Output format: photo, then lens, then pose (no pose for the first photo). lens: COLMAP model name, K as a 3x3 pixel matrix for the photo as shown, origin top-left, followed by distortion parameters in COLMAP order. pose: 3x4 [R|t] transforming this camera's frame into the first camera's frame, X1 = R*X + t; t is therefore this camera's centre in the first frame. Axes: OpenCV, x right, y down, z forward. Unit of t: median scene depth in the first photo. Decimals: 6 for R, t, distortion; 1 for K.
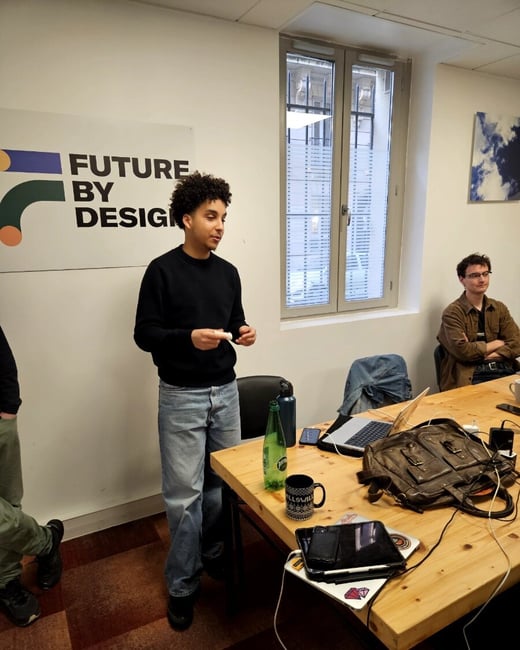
lens RADIAL K [[460.7, 0, 257.0], [0, 460.7, 343.1], [0, 0, 1]] dist [0.069137, -0.057447]
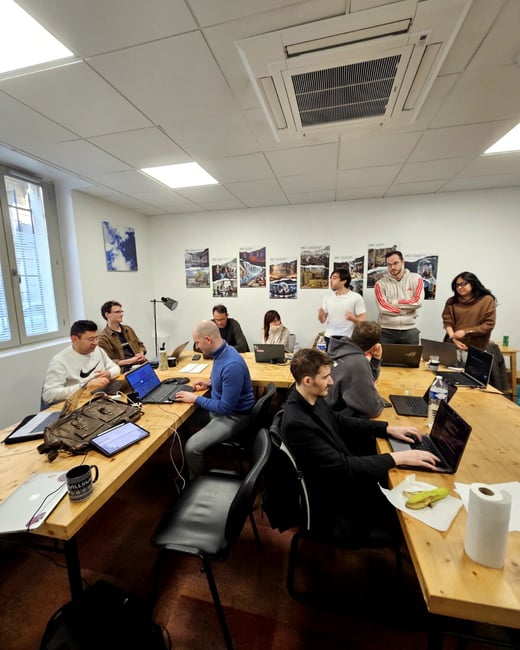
lens RADIAL K [[285.6, 0, 259.5], [0, 285.6, 325.7], [0, 0, 1]] dist [0.002465, -0.003184]
pose [[0.663850, -0.104676, 0.740504, 0.074764], [0.175696, 0.984273, -0.018374, 0.051705], [-0.726934, 0.142301, 0.671801, -0.283121]]
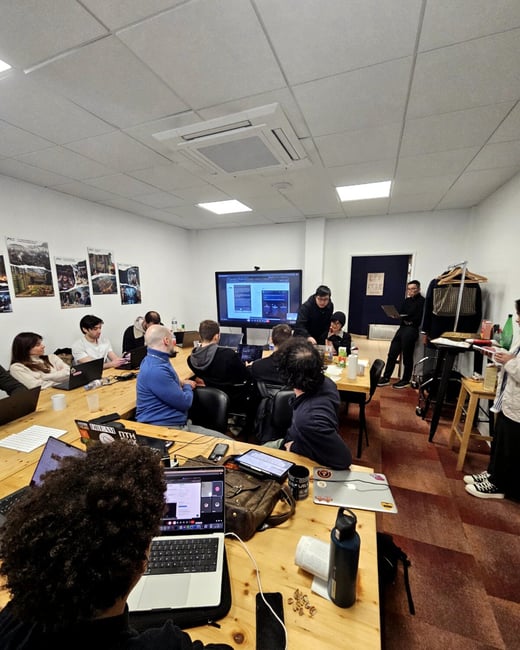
lens RADIAL K [[287.0, 0, 259.0], [0, 287.0, 343.2], [0, 0, 1]] dist [-0.006337, 0.002789]
pose [[-0.654930, -0.128424, 0.744697, -0.269314], [0.187805, 0.926876, 0.325007, -0.469669], [-0.731981, 0.352715, -0.582920, 1.925893]]
